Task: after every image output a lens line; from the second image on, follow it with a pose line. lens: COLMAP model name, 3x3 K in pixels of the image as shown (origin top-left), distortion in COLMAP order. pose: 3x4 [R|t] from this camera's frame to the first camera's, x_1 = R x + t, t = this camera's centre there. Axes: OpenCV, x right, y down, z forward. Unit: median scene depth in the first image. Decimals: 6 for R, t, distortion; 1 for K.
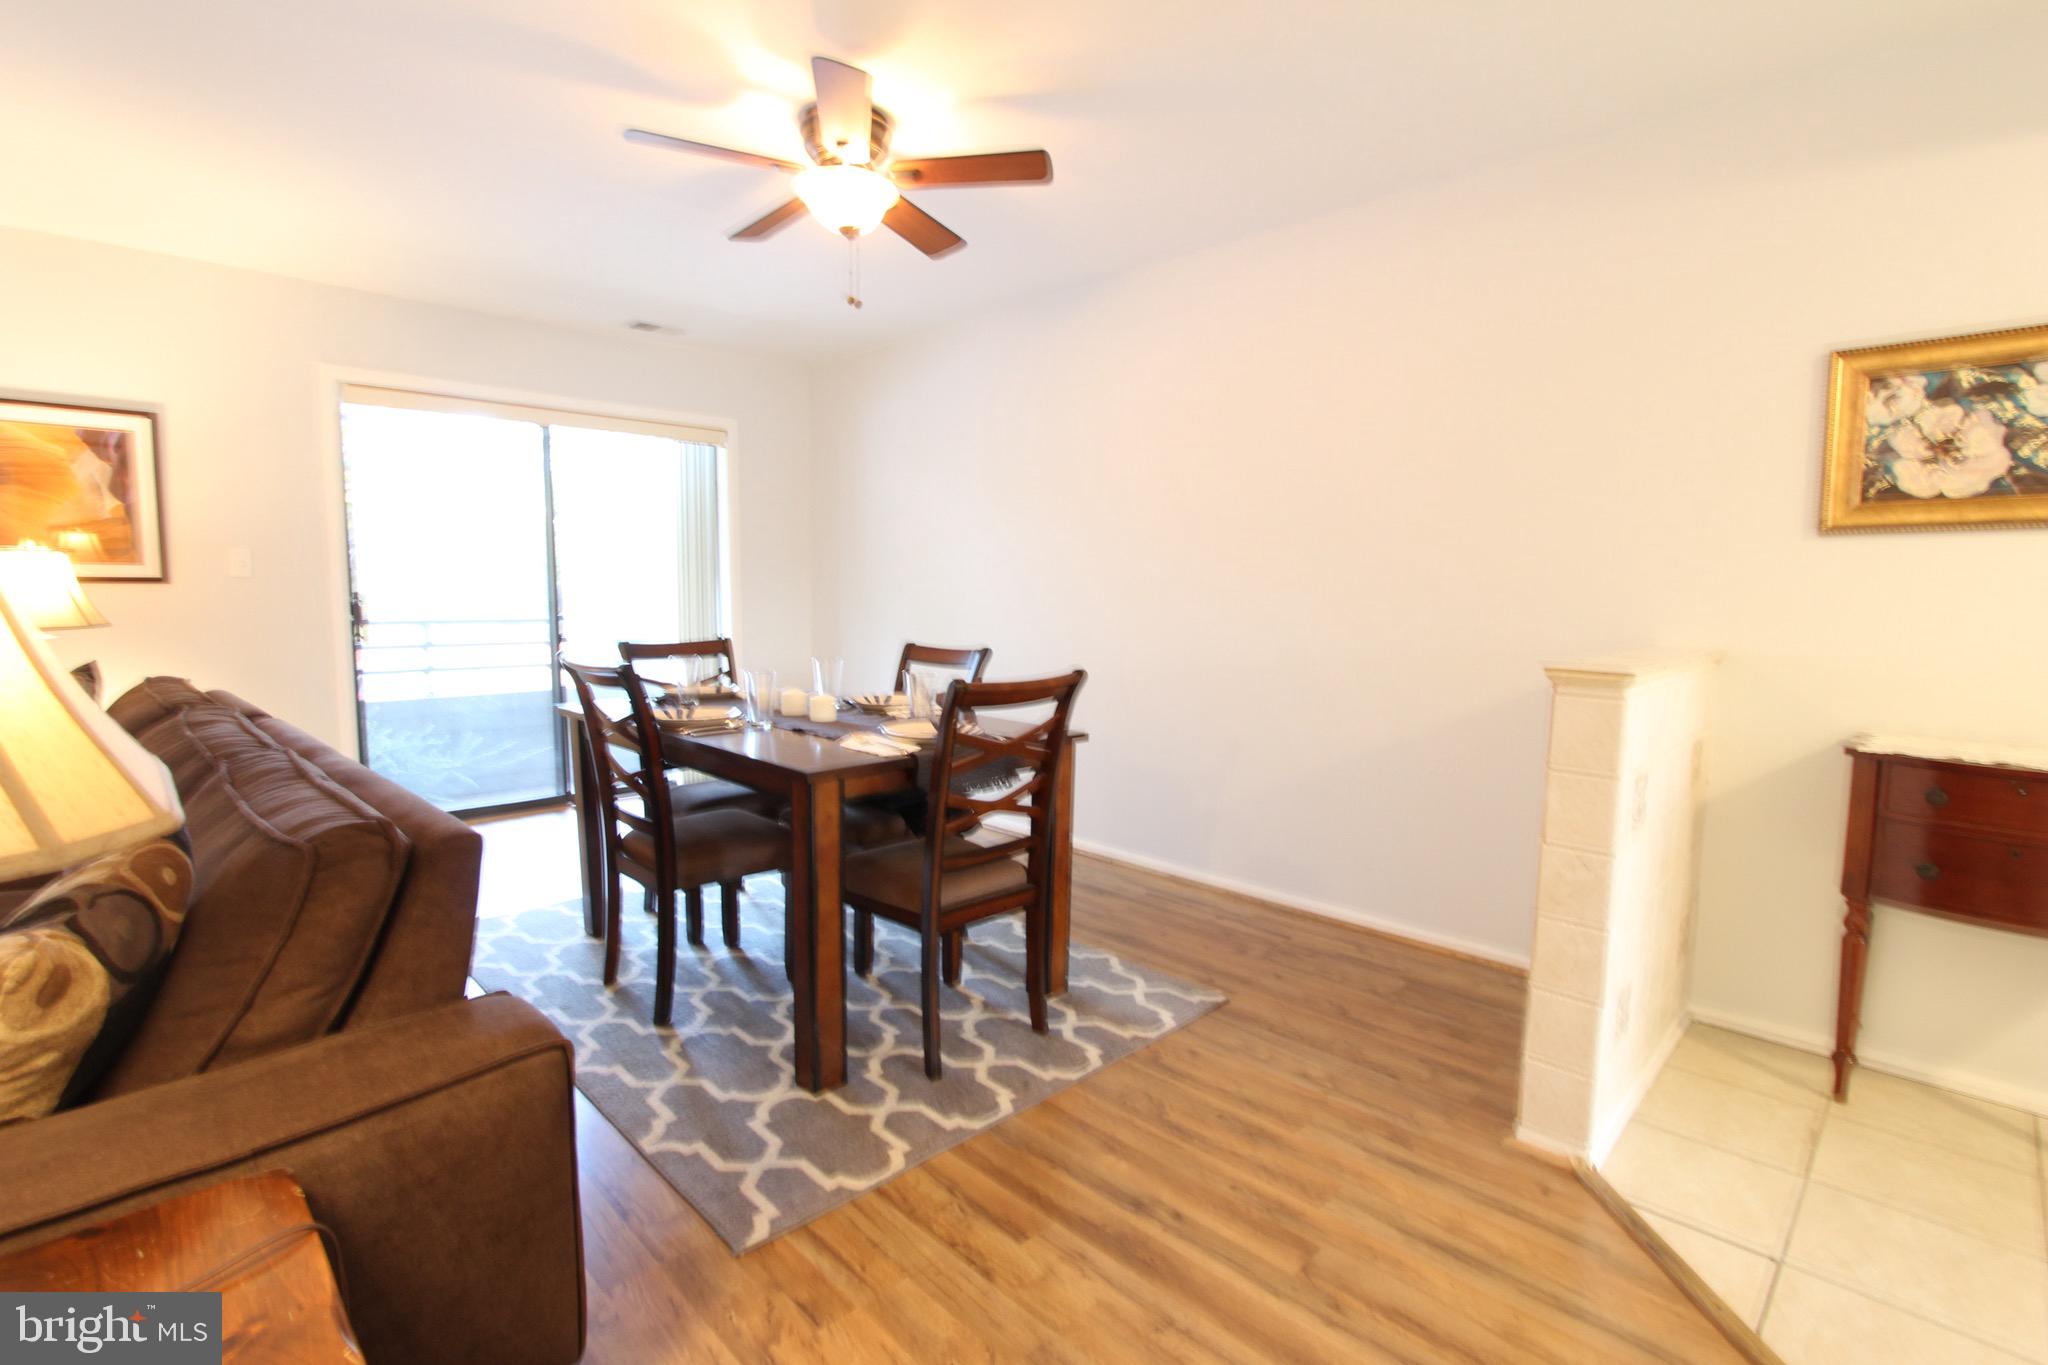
lens RADIAL K [[944.8, 0, 1035.7], [0, 944.8, 678.1], [0, 0, 1]] dist [-0.020071, 0.004394]
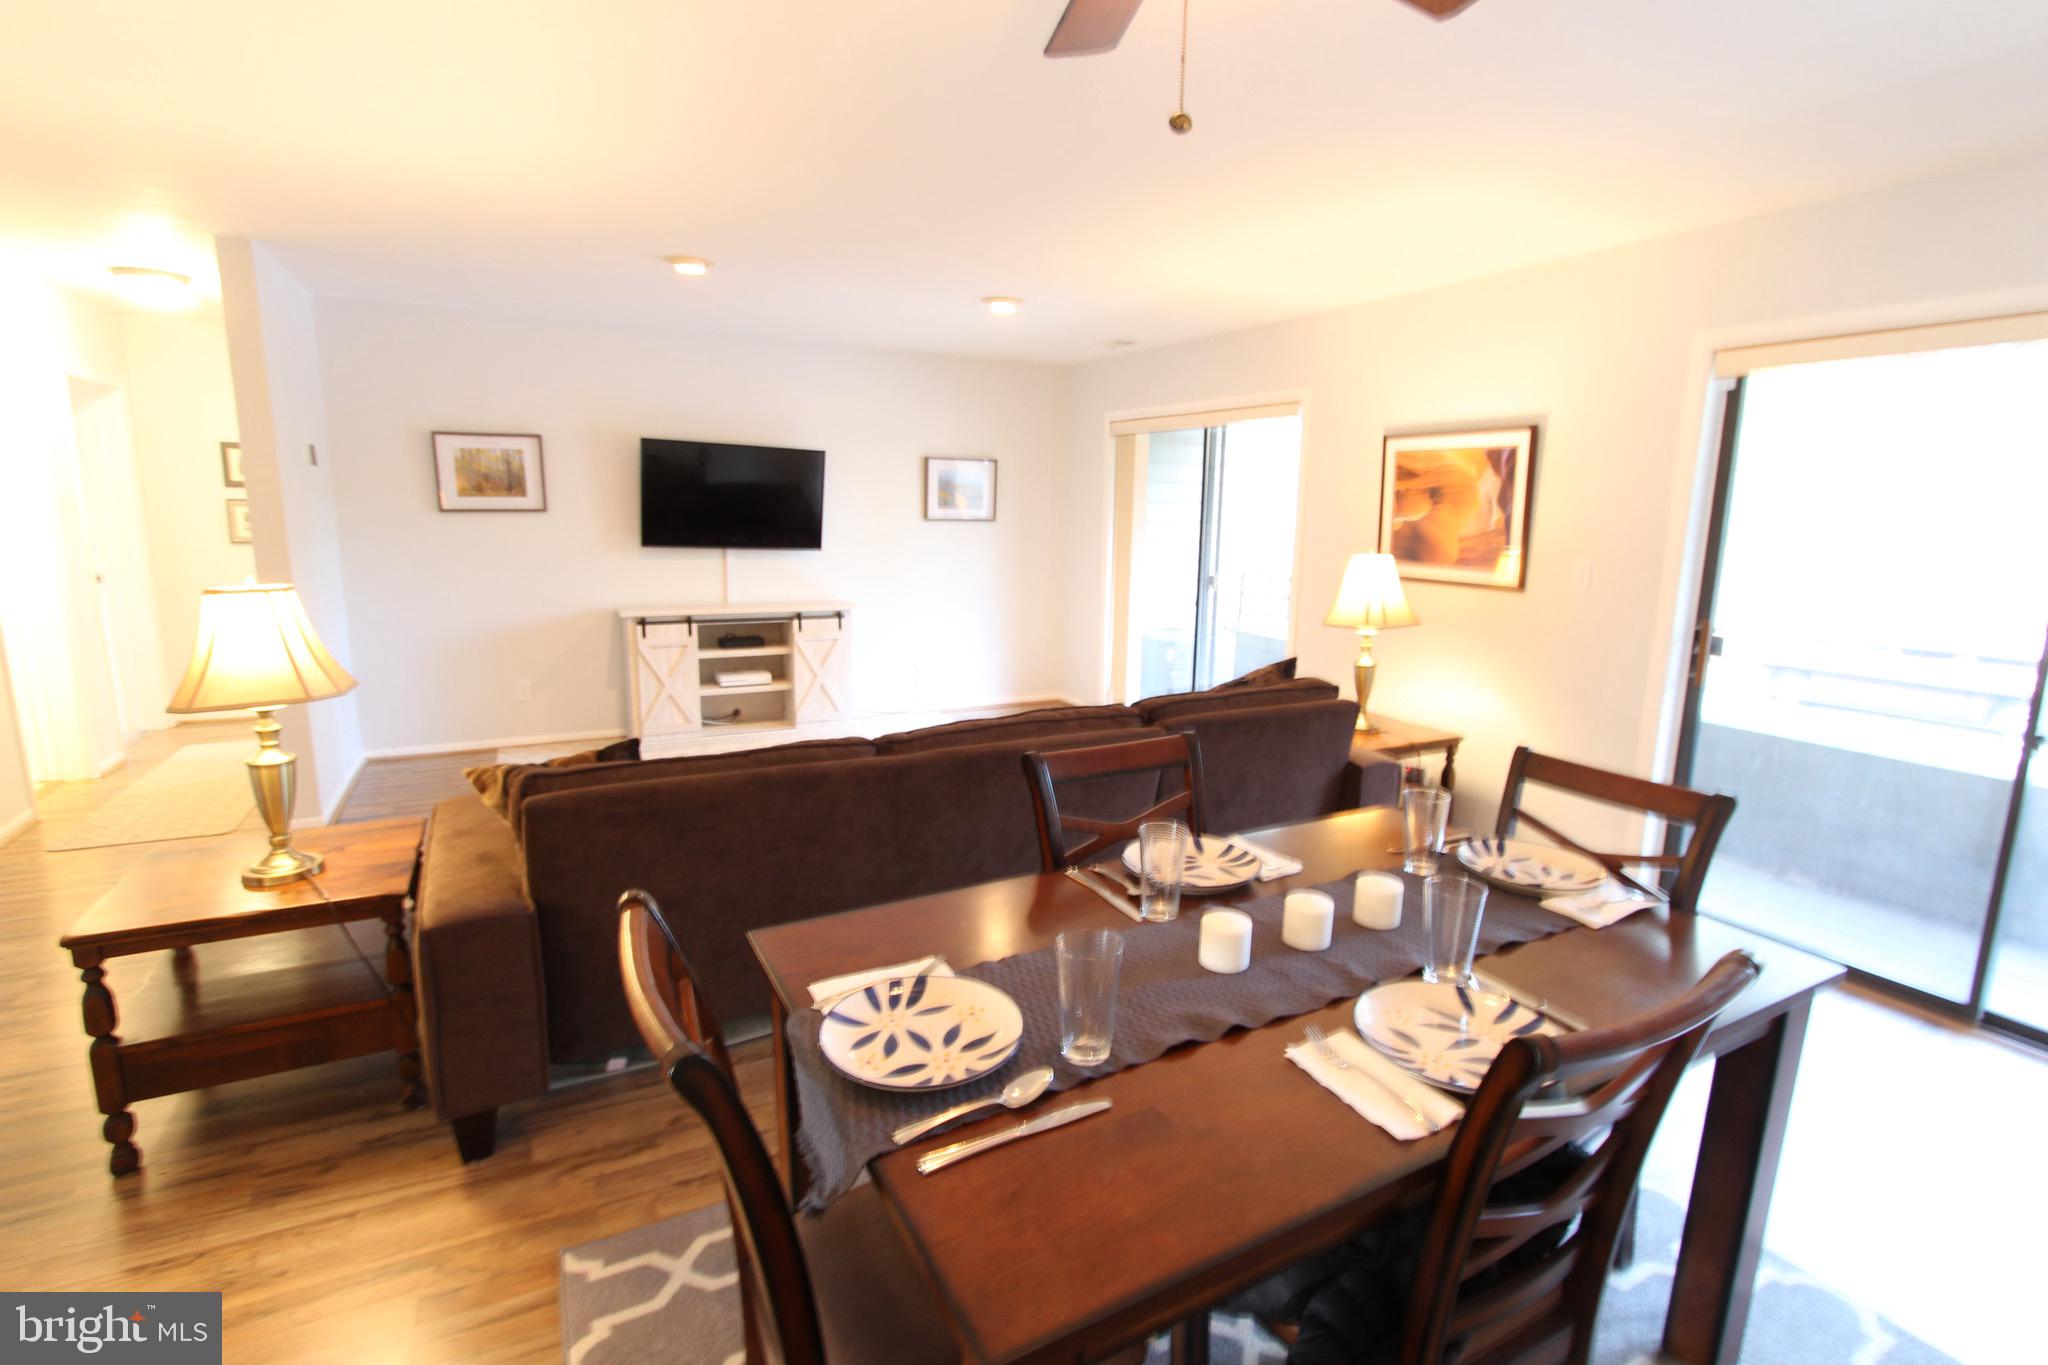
lens RADIAL K [[944.8, 0, 1024.8], [0, 944.8, 681.2], [0, 0, 1]] dist [-0.020071, 0.004394]
pose [[-0.290918, 0.164633, -0.942477, 0.351079], [-0.112348, 0.972390, 0.204537, -0.260639], [0.950129, 0.165389, -0.264390, 1.281169]]
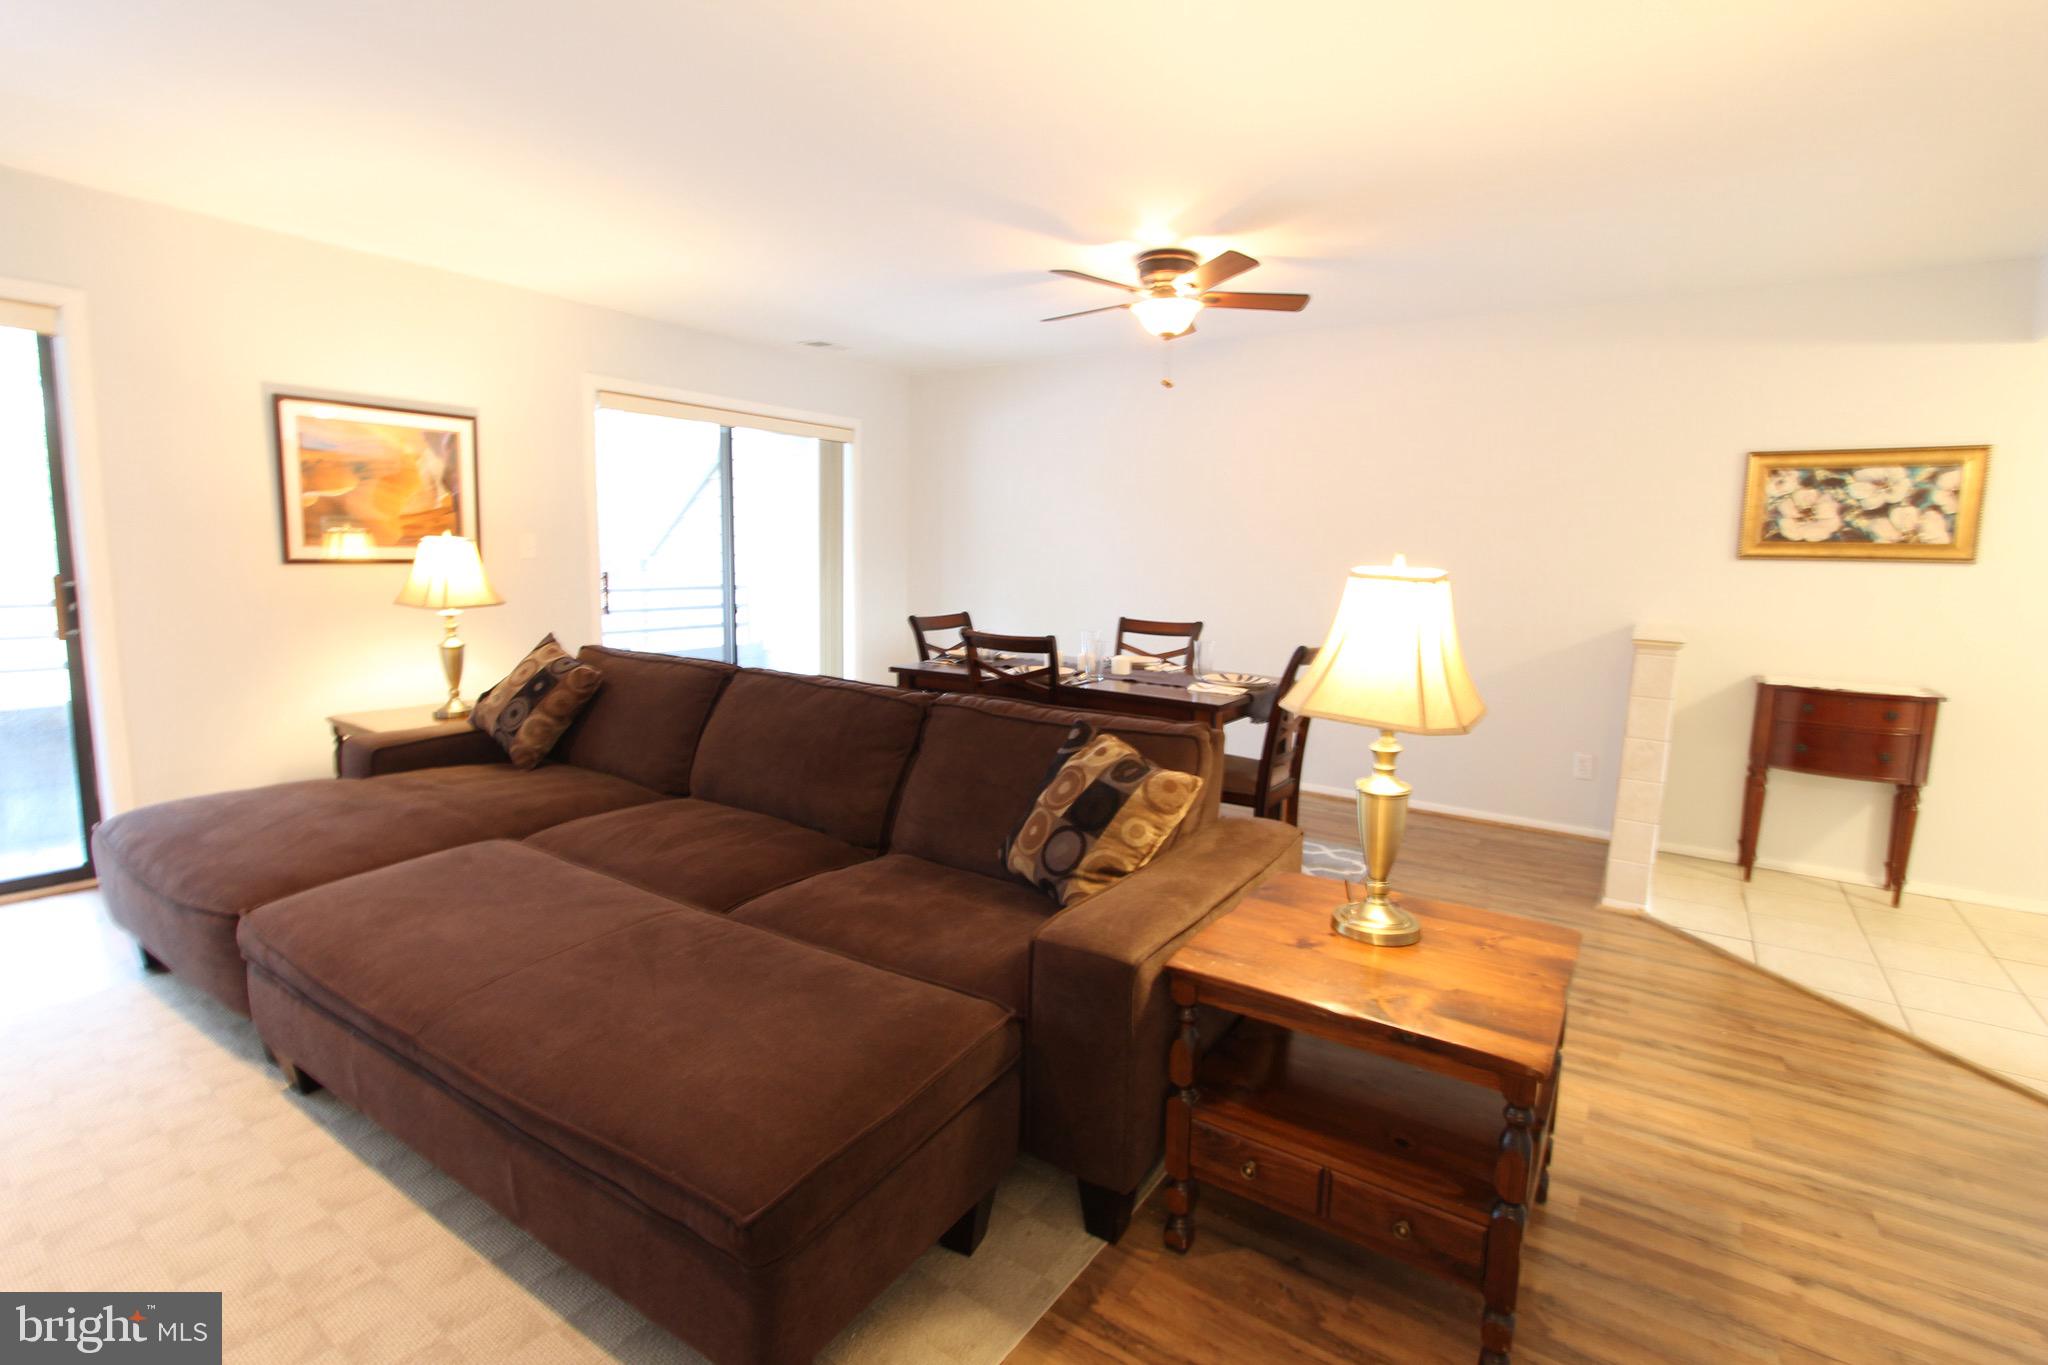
lens RADIAL K [[944.8, 0, 1033.6], [0, 944.8, 678.3], [0, 0, 1]] dist [-0.020071, 0.004394]
pose [[0.982066, -0.010622, 0.188236, -0.791612], [0.002508, 0.999059, 0.043296, -0.013827], [-0.188519, -0.042047, 0.981169, -0.469596]]
